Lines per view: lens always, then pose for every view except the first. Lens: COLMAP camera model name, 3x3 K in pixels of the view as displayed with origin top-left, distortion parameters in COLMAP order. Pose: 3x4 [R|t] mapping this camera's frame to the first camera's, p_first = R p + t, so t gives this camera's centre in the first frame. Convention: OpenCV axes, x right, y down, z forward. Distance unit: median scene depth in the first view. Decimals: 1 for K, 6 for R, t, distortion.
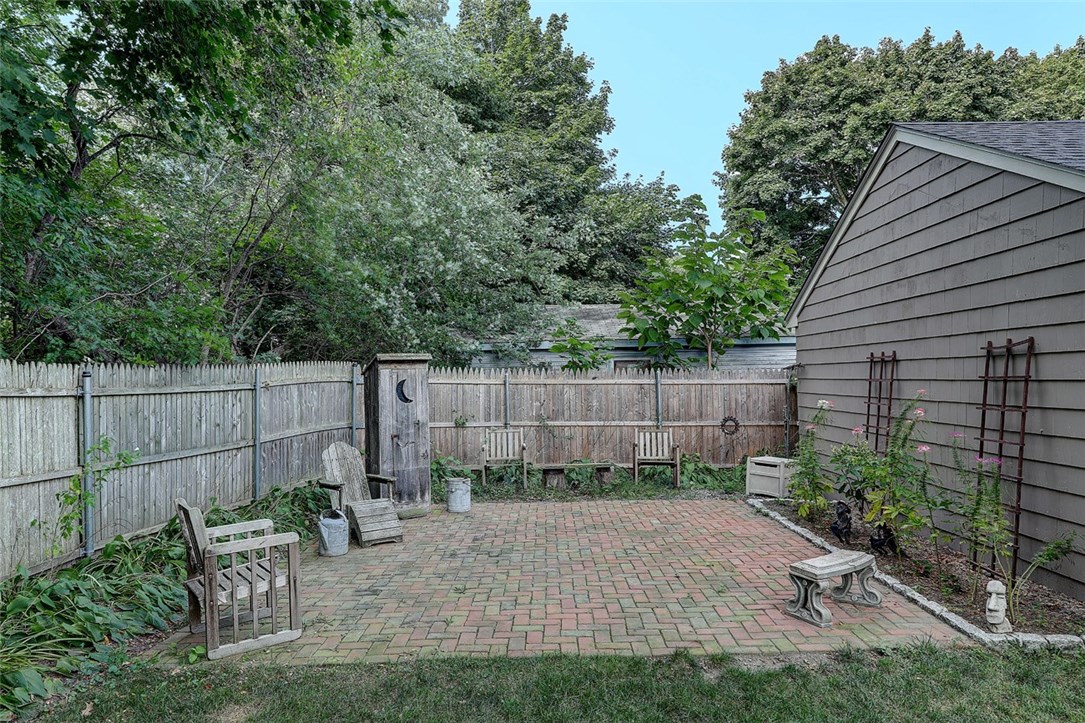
lens RADIAL K [[683.7, 0, 540.2], [0, 683.7, 362.9], [0, 0, 1]] dist [0.018965, 0.002432]
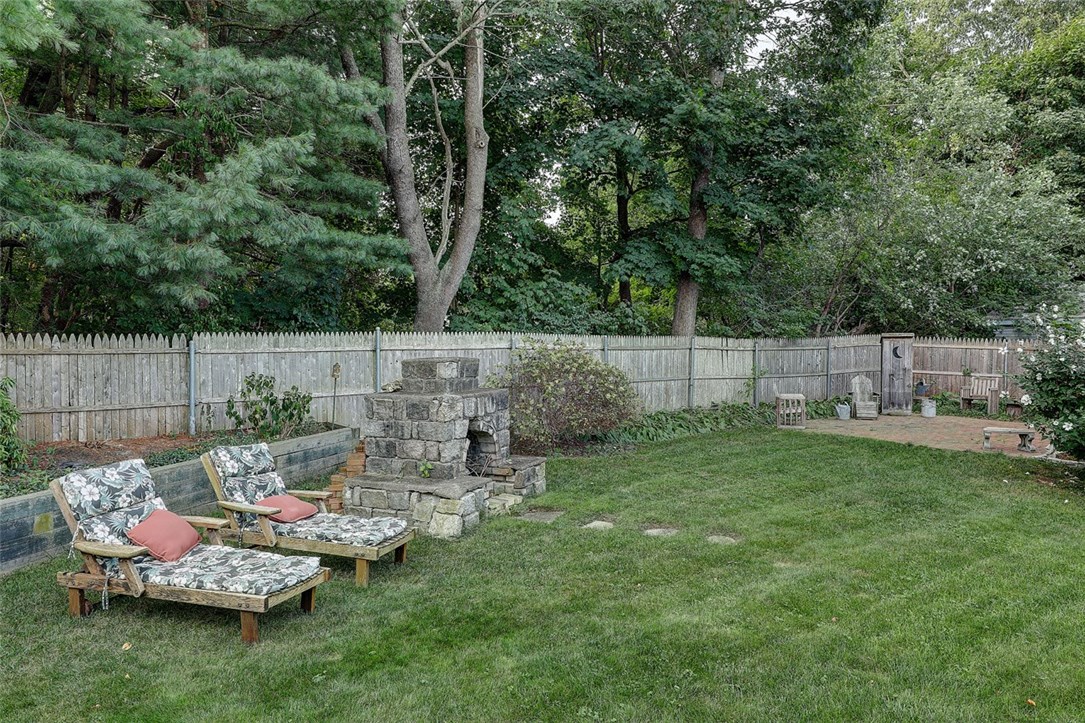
lens RADIAL K [[683.7, 0, 543.2], [0, 683.7, 359.6], [0, 0, 1]] dist [0.018965, 0.002432]
pose [[0.591917, 0.043467, -0.804826, 0.771777], [0.009462, 0.998101, 0.060865, -0.065645], [0.805943, -0.043642, 0.590382, -0.962714]]
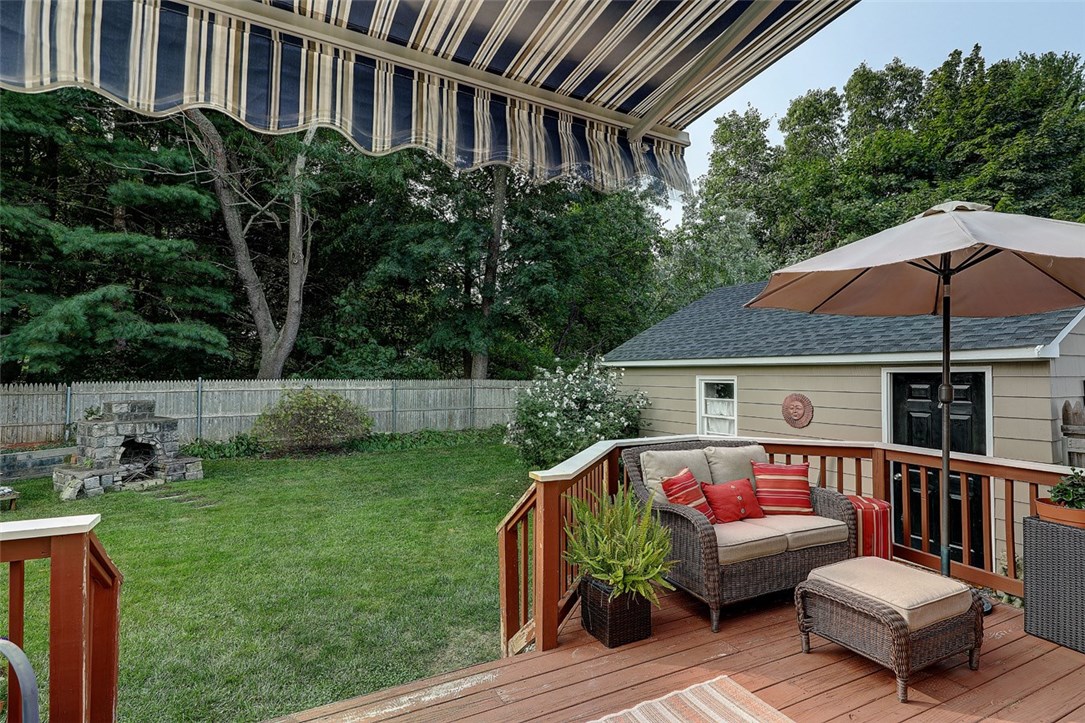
lens RADIAL K [[537.1, 0, 558.3], [0, 537.1, 360.1], [0, 0, 1]] dist [-0.001956, -0.001064]
pose [[0.471316, 0.006780, -0.881938, 1.522392], [0.012592, 0.999817, 0.014415, -0.113707], [0.881874, -0.017900, 0.471144, -0.268979]]
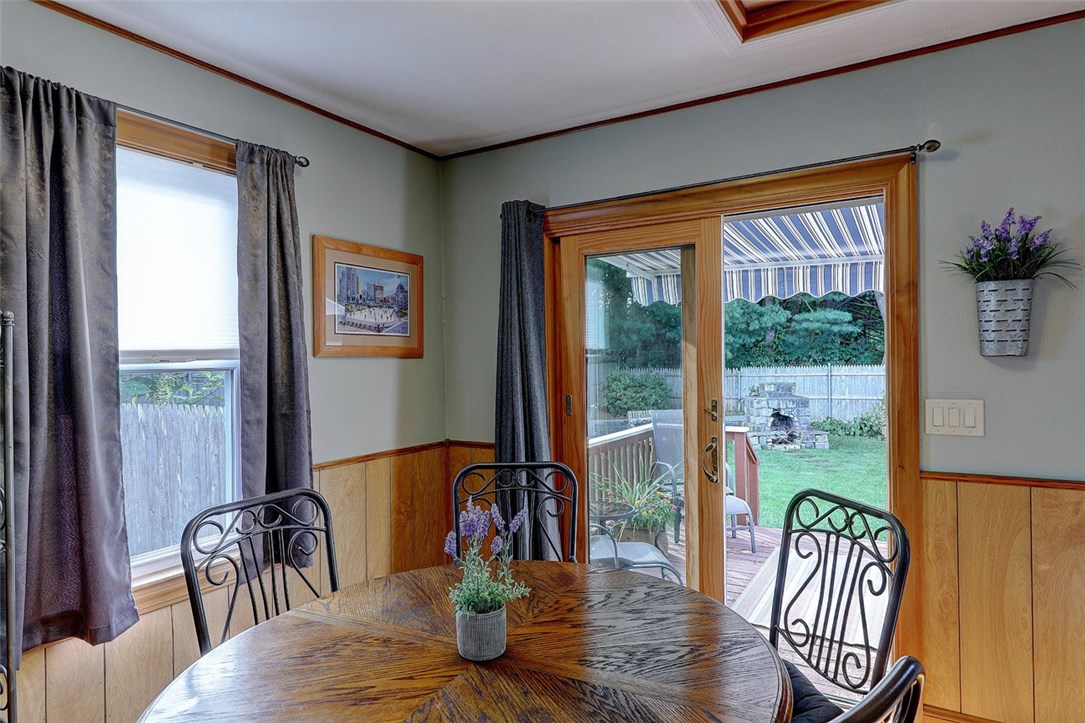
lens RADIAL K [[627.4, 0, 544.2], [0, 627.4, 360.2], [0, 0, 1]] dist [-0.001331, -0.000146]
pose [[-0.521884, 0.037525, -0.852191, 1.906110], [0.054053, 0.998479, 0.010865, -0.137076], [0.851302, -0.040394, -0.523118, -0.169822]]
